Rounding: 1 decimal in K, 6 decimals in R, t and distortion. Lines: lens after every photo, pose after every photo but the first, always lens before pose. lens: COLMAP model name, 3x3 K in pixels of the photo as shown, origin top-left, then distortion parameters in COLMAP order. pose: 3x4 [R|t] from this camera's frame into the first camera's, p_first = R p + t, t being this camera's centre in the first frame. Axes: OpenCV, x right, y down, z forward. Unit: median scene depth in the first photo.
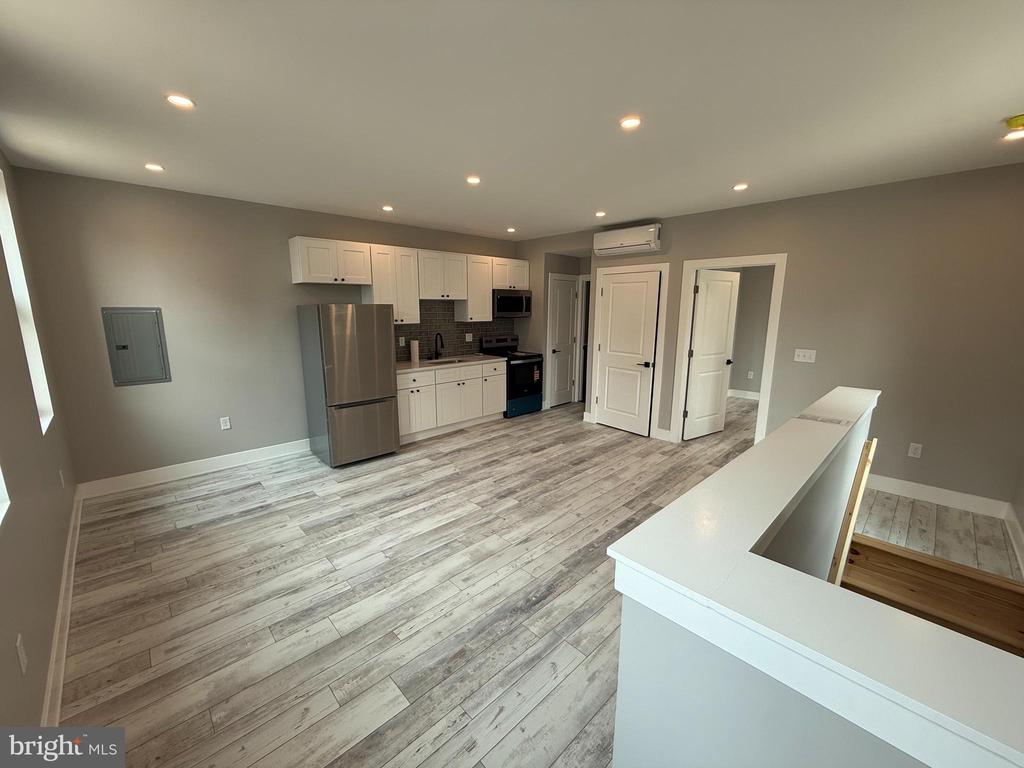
lens RADIAL K [[408.1, 0, 510.1], [0, 408.1, 382.9], [0, 0, 1]] dist [-0.003363, 0.000927]
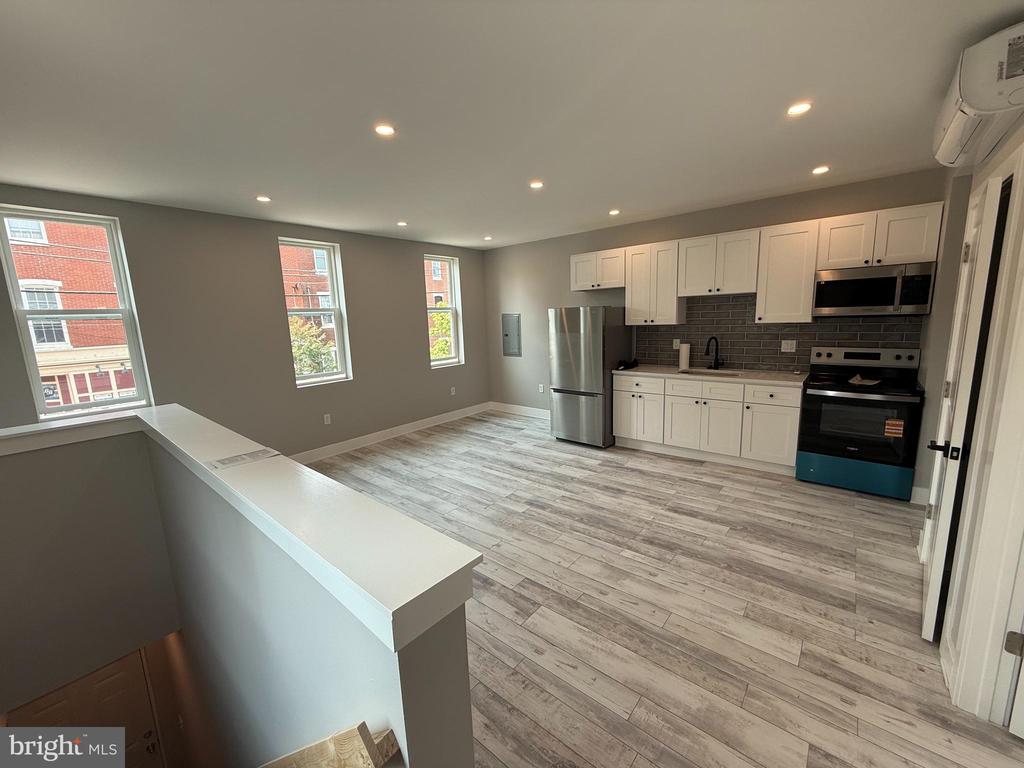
lens RADIAL K [[408.1, 0, 509.8], [0, 408.1, 383.4], [0, 0, 1]] dist [-0.003363, 0.000927]
pose [[0.103940, 0.156004, -0.982272, 0.775615], [-0.147600, 0.979105, 0.139883, -0.114179], [0.983570, 0.130444, 0.124794, 0.691233]]
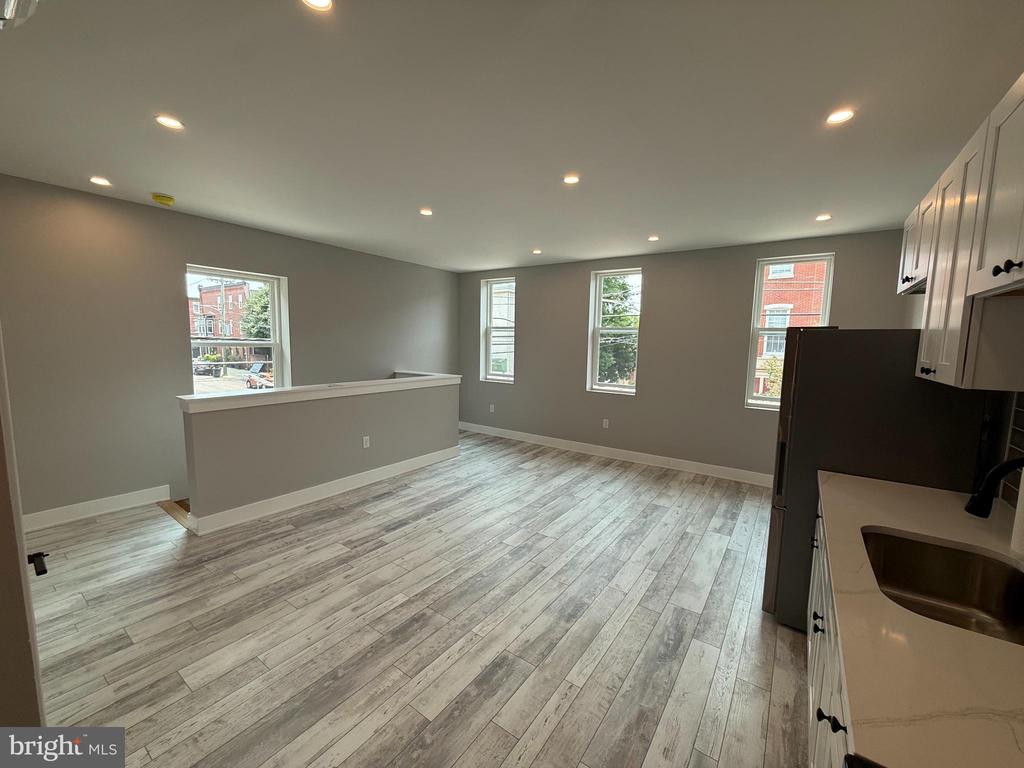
lens RADIAL K [[408.1, 0, 513.6], [0, 408.1, 384.9], [0, 0, 1]] dist [-0.003363, 0.000927]
pose [[-0.980601, -0.001716, -0.196007, 0.149227], [-0.058951, 0.956248, 0.286557, -0.258669], [0.186940, 0.292553, -0.937799, 1.490363]]
